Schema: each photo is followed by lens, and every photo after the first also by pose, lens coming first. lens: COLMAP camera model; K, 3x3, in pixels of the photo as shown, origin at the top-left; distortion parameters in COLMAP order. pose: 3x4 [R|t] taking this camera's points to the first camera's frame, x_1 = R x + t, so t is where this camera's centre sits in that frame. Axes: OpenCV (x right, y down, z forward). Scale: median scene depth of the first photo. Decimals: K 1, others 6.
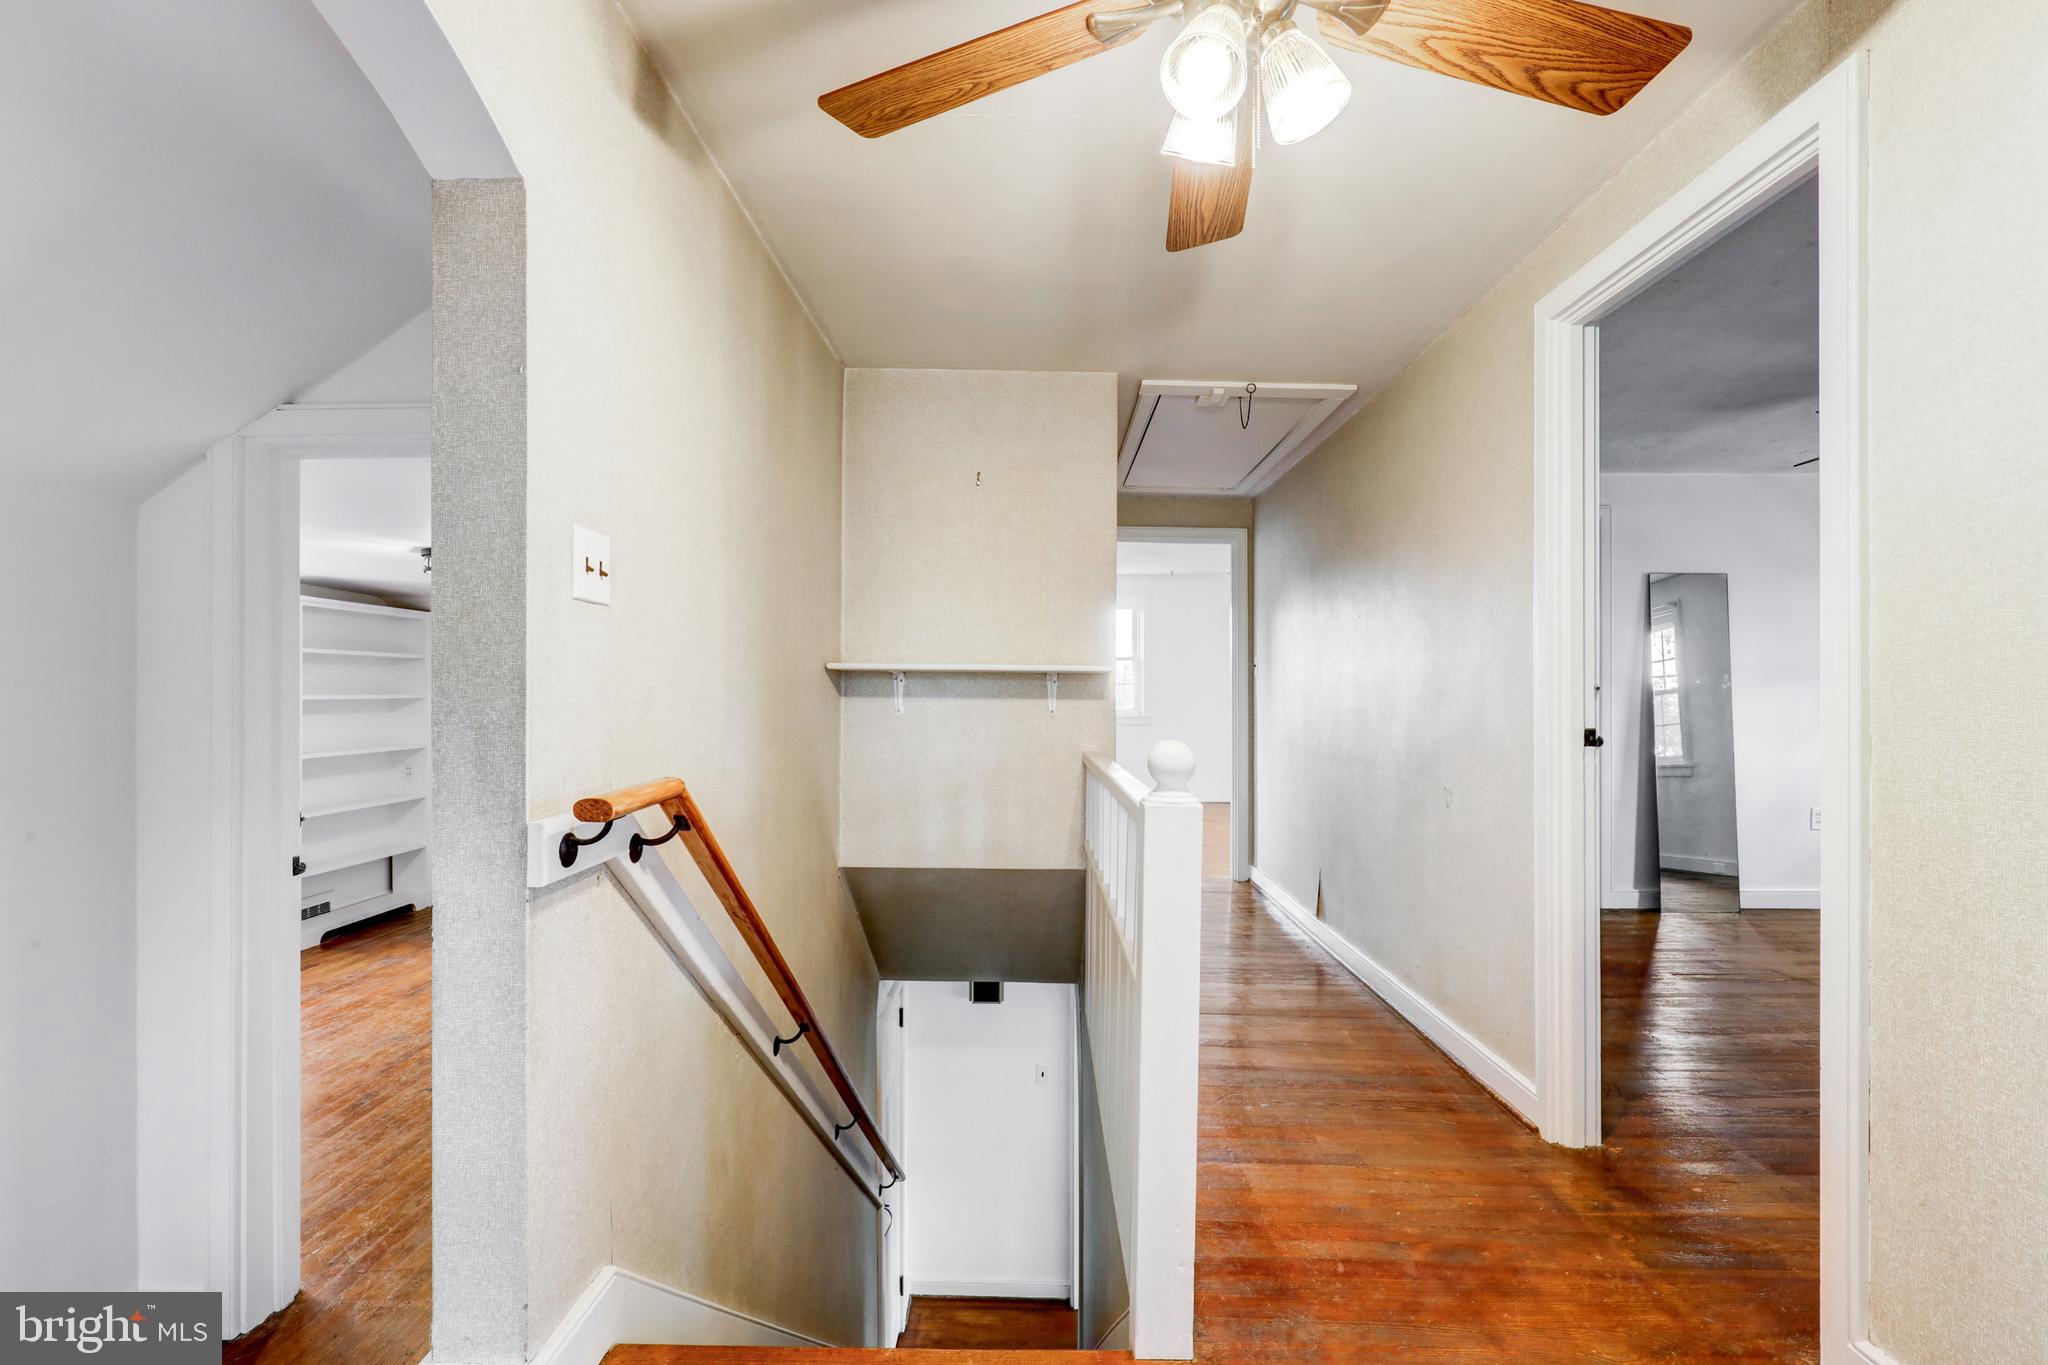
lens RADIAL K [[946.1, 0, 1024.8], [0, 946.1, 686.9], [0, 0, 1]] dist [-0.002206, -0.000729]
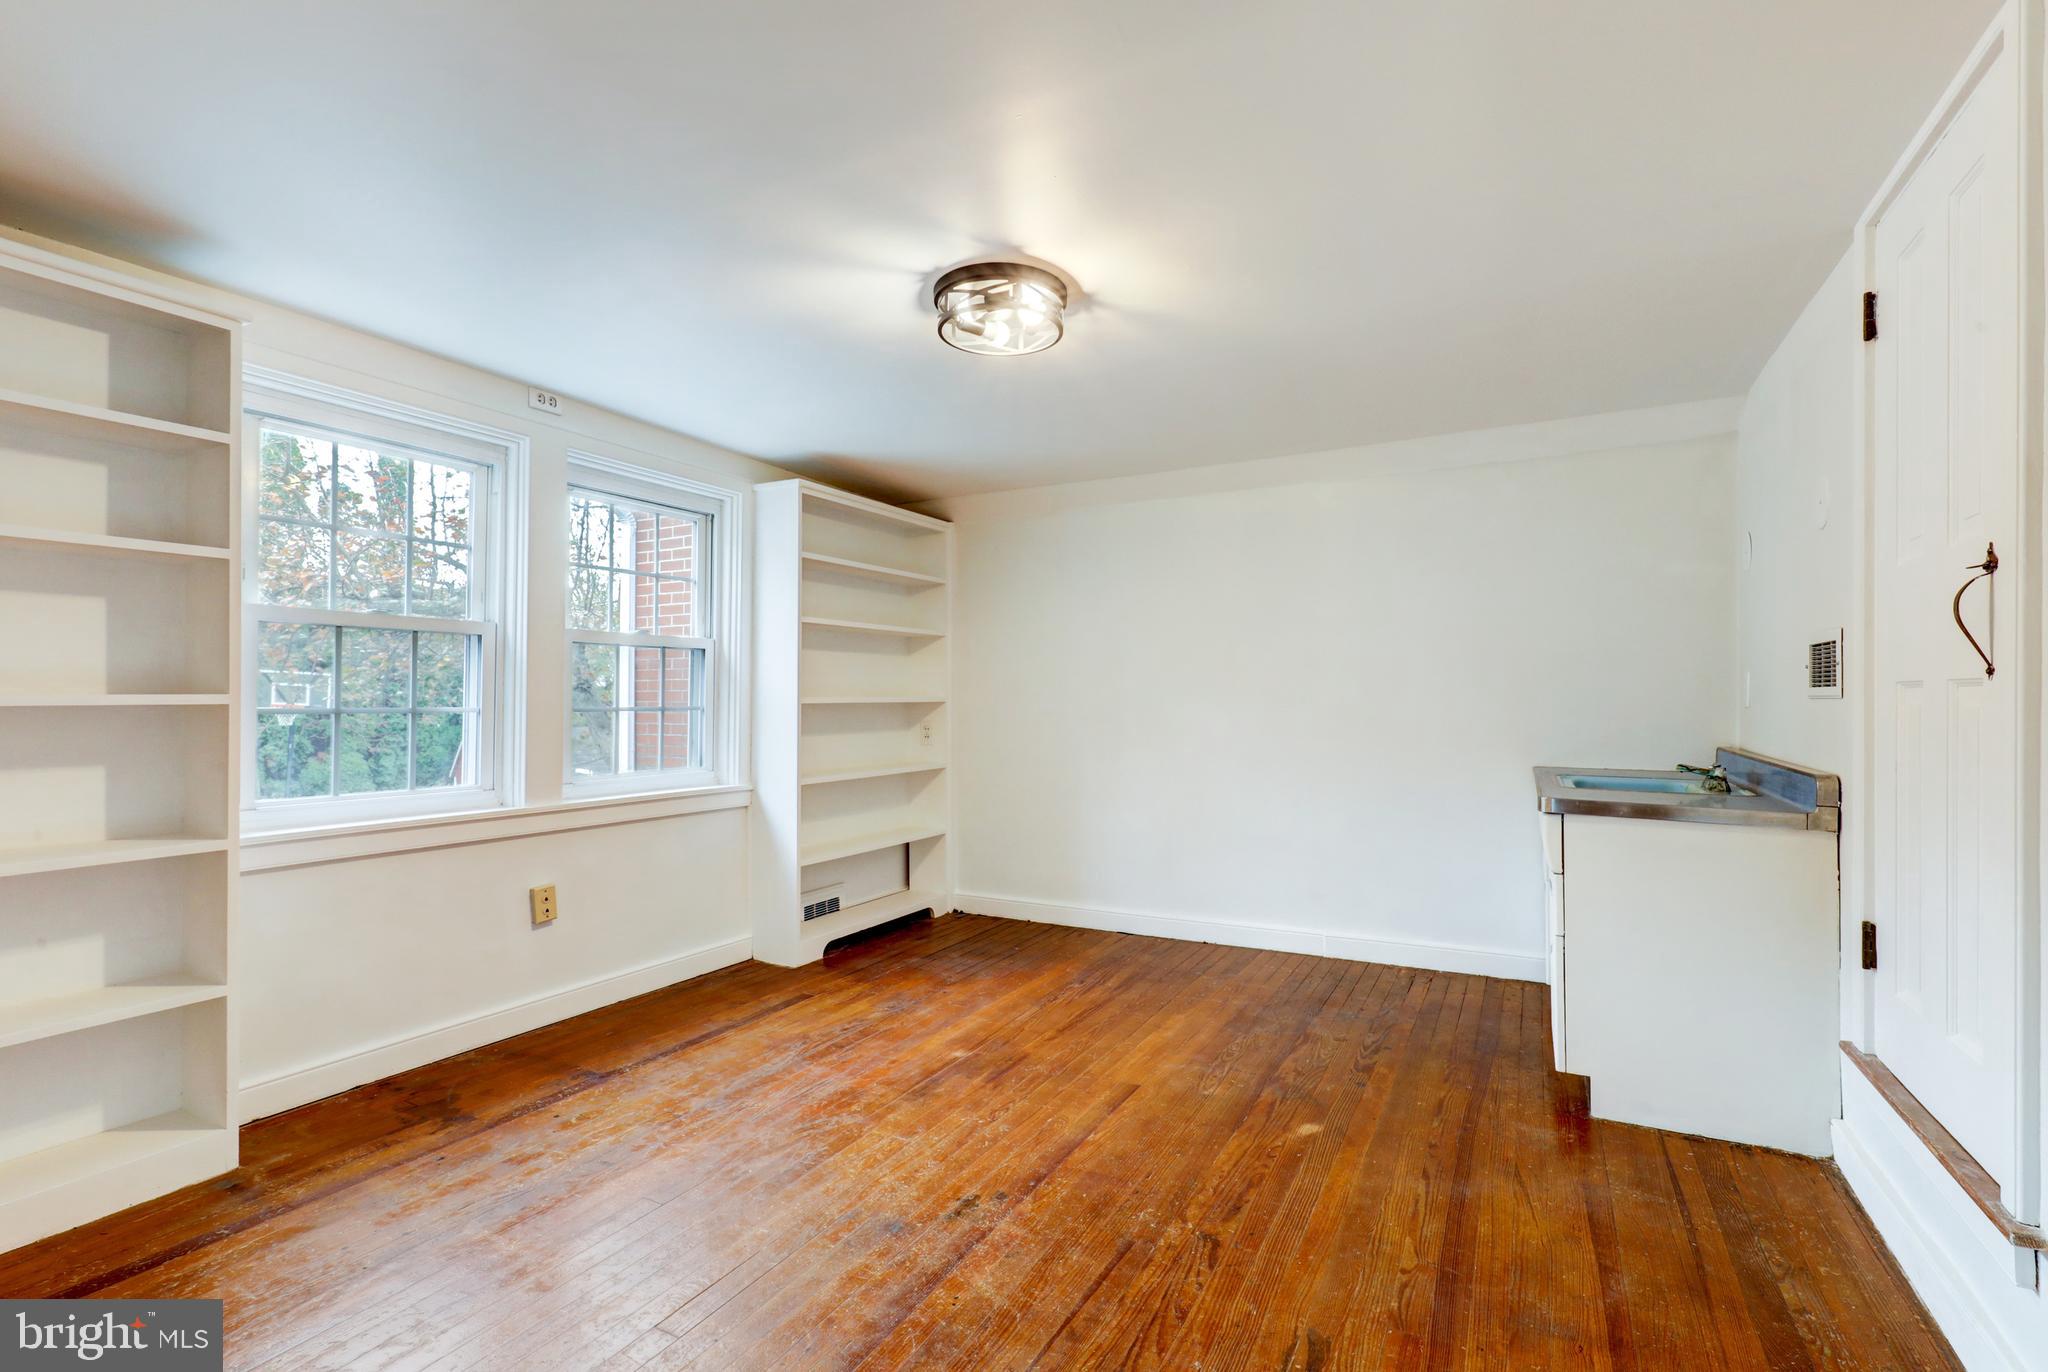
lens RADIAL K [[946.1, 0, 1024.4], [0, 946.1, 688.2], [0, 0, 1]] dist [-0.002206, -0.000729]
pose [[0.884863, 0.000954, -0.465851, -0.270308], [-0.002991, 0.999989, -0.003635, 0.066010], [0.465842, 0.004610, 0.884856, 0.430609]]
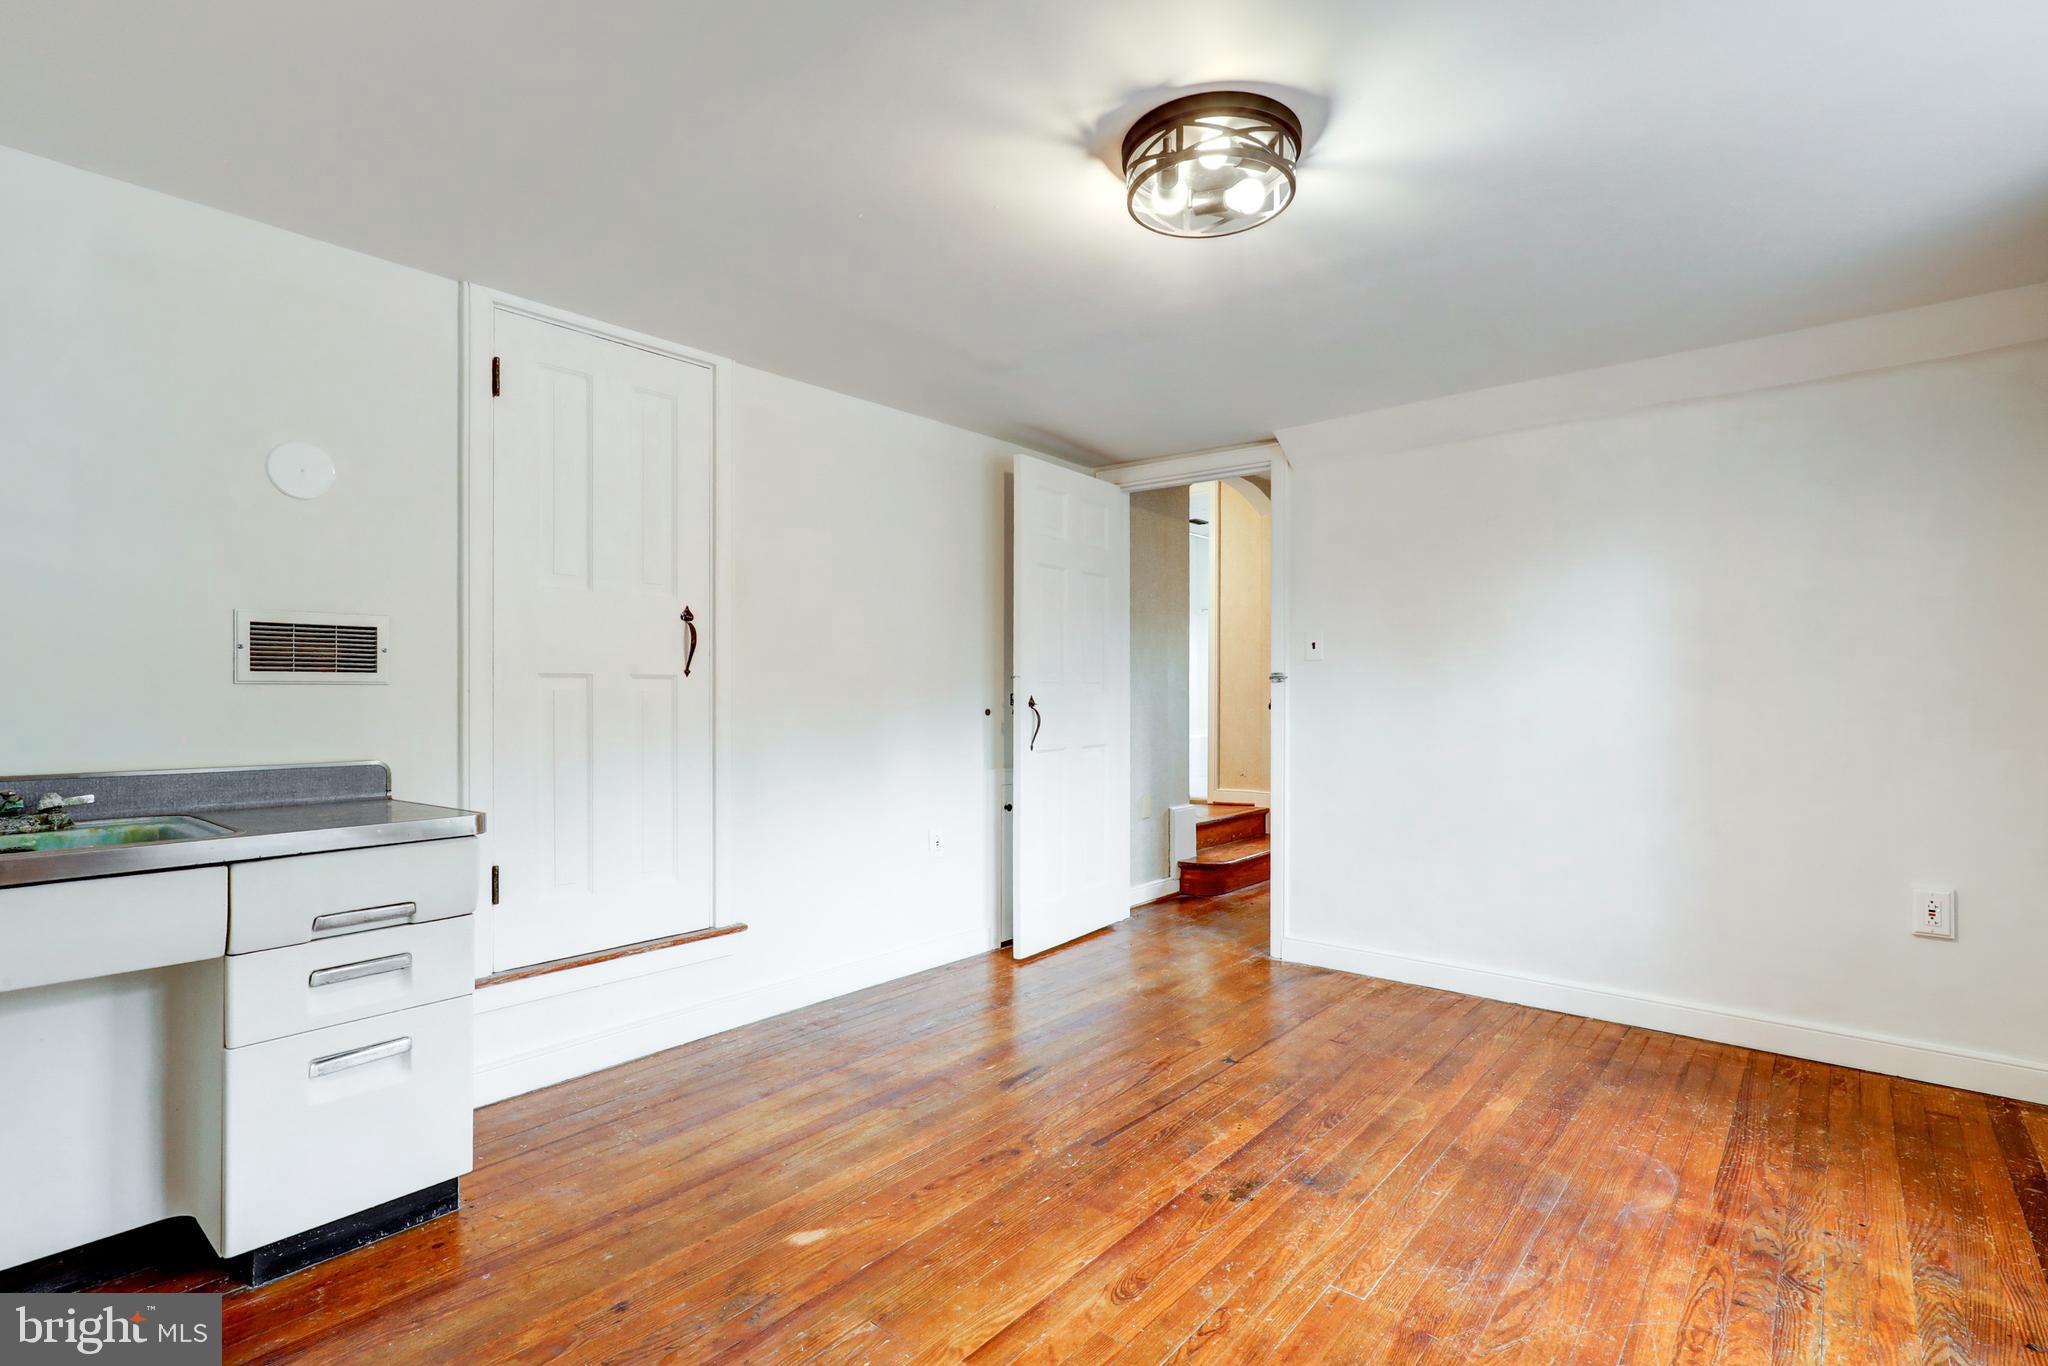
lens RADIAL K [[946.1, 0, 1026.9], [0, 946.1, 686.1], [0, 0, 1]] dist [-0.002206, -0.000729]
pose [[-0.773684, 0.005805, 0.633545, -0.641271], [0.000673, 0.999965, -0.008340, 0.071732], [-0.633571, -0.006026, -0.773661, 1.104412]]
